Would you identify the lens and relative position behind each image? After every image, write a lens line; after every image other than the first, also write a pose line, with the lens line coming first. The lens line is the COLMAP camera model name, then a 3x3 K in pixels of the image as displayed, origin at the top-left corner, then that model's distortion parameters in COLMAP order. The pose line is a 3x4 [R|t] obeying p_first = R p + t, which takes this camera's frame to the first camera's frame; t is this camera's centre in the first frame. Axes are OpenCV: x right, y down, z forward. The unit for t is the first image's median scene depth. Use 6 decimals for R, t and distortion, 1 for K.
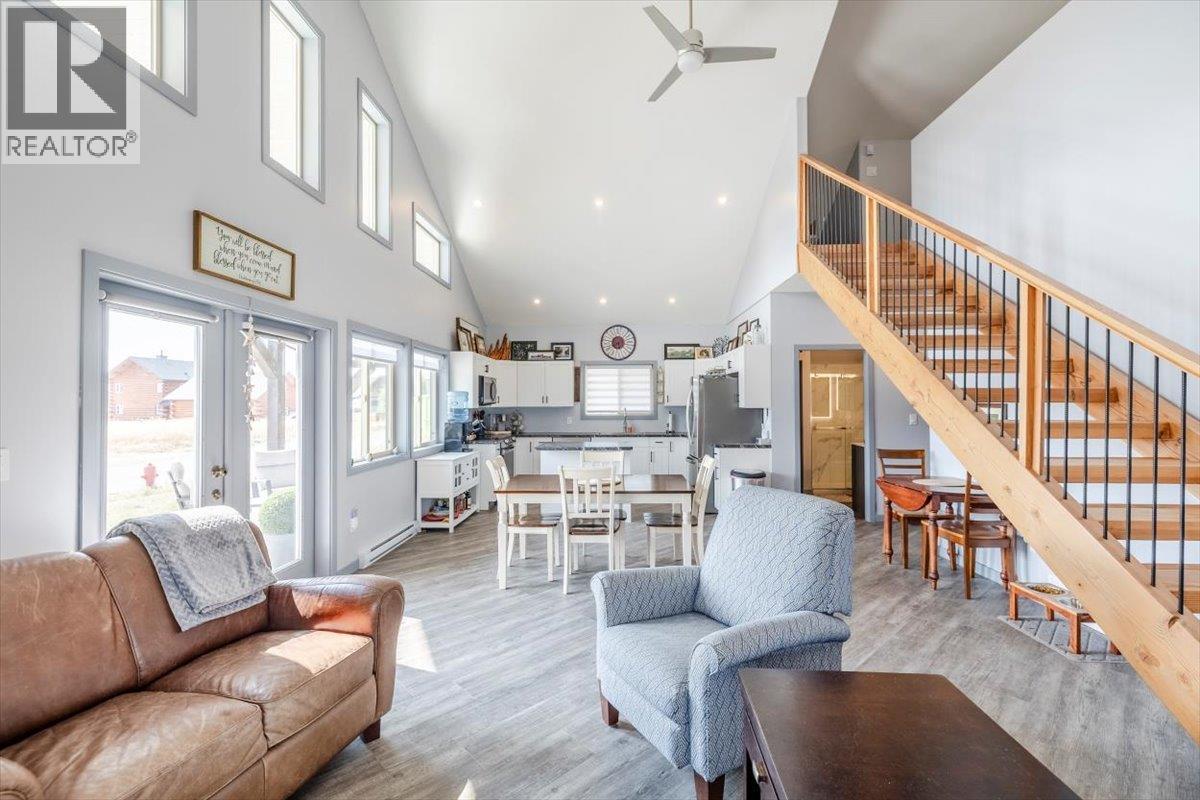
lens RADIAL K [[516.9, 0, 614.4], [0, 516.9, 396.9], [0, 0, 1]] dist [0.000094, 0.000048]
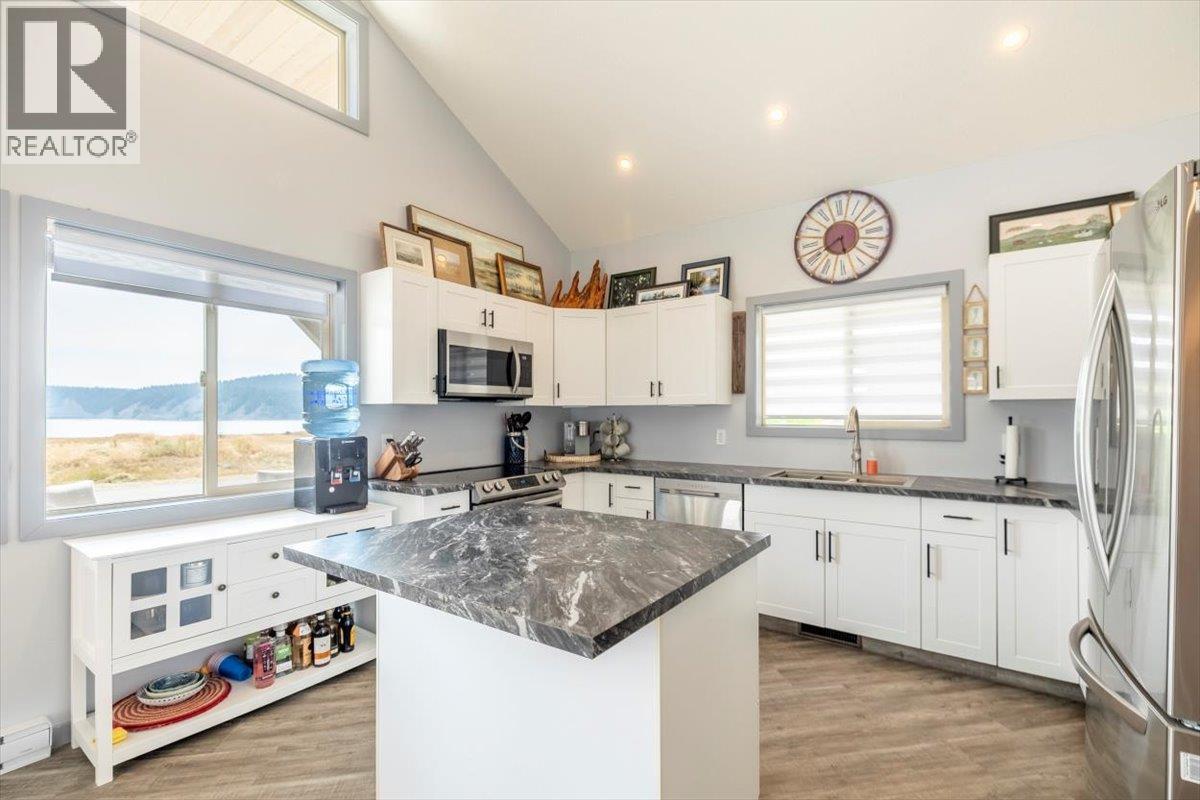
lens RADIAL K [[523.3, 0, 618.3], [0, 523.3, 408.4], [0, 0, 1]] dist [0.001206, 0.000233]
pose [[0.833160, -0.003927, -0.553018, 0.085593], [0.005640, 0.999983, 0.001397, 0.020651], [0.553003, -0.004283, 0.833168, 0.596279]]
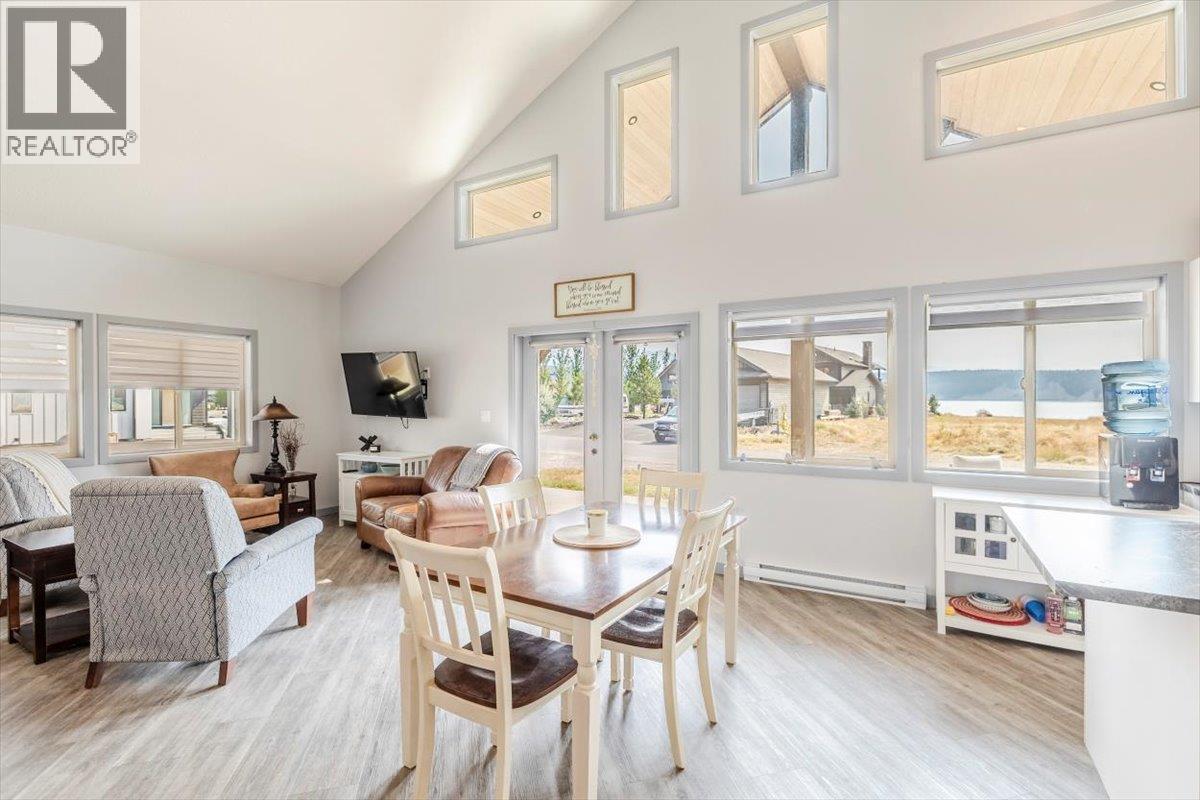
lens RADIAL K [[534.7, 0, 600.0], [0, 534.7, 400.0], [0, 0, 1]] dist [-0.000840, -0.000462]
pose [[-0.498463, 0.006673, -0.866885, 0.217323], [0.013153, 0.999913, 0.000134, 0.011267], [0.866811, -0.011335, -0.498508, 0.638520]]
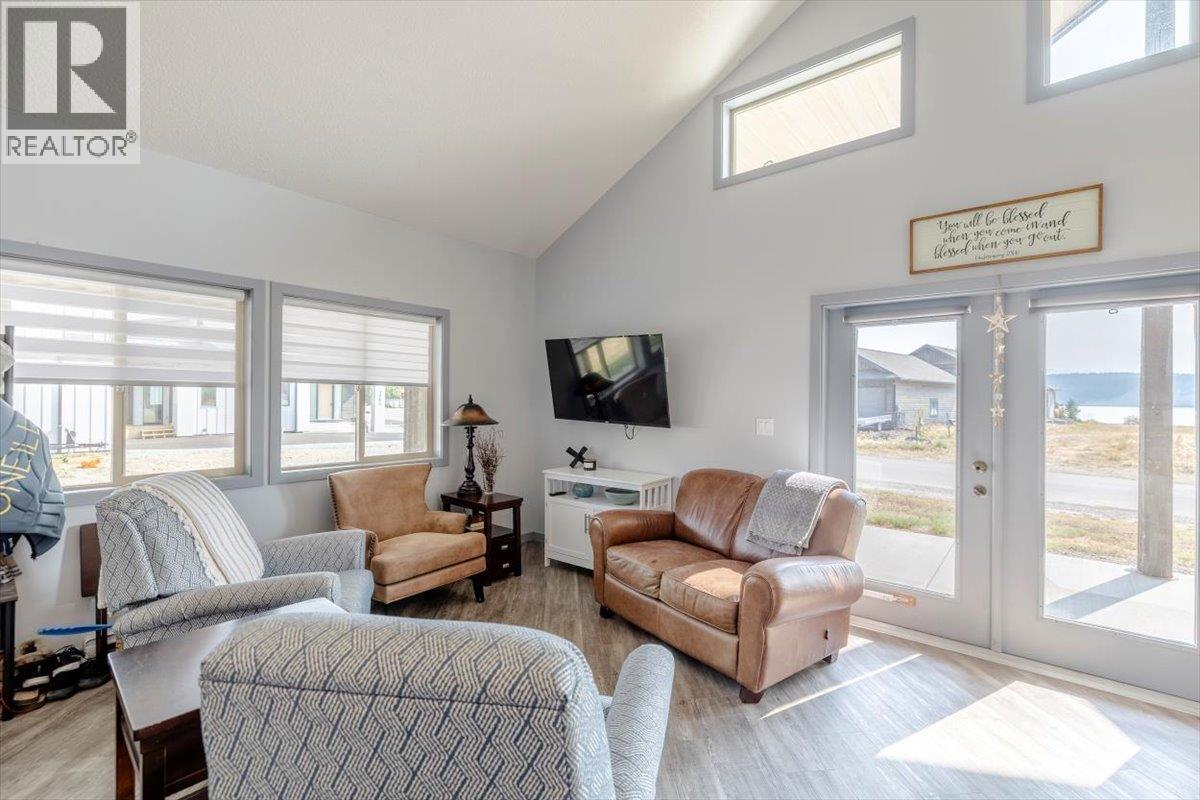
lens RADIAL K [[516.9, 0, 614.4], [0, 516.9, 396.9], [0, 0, 1]] dist [0.000094, 0.000048]
pose [[-0.633124, -0.005413, -0.774032, 0.139721], [0.001165, 0.999968, -0.007946, 0.007561], [0.774050, -0.005933, -0.633097, 0.379161]]
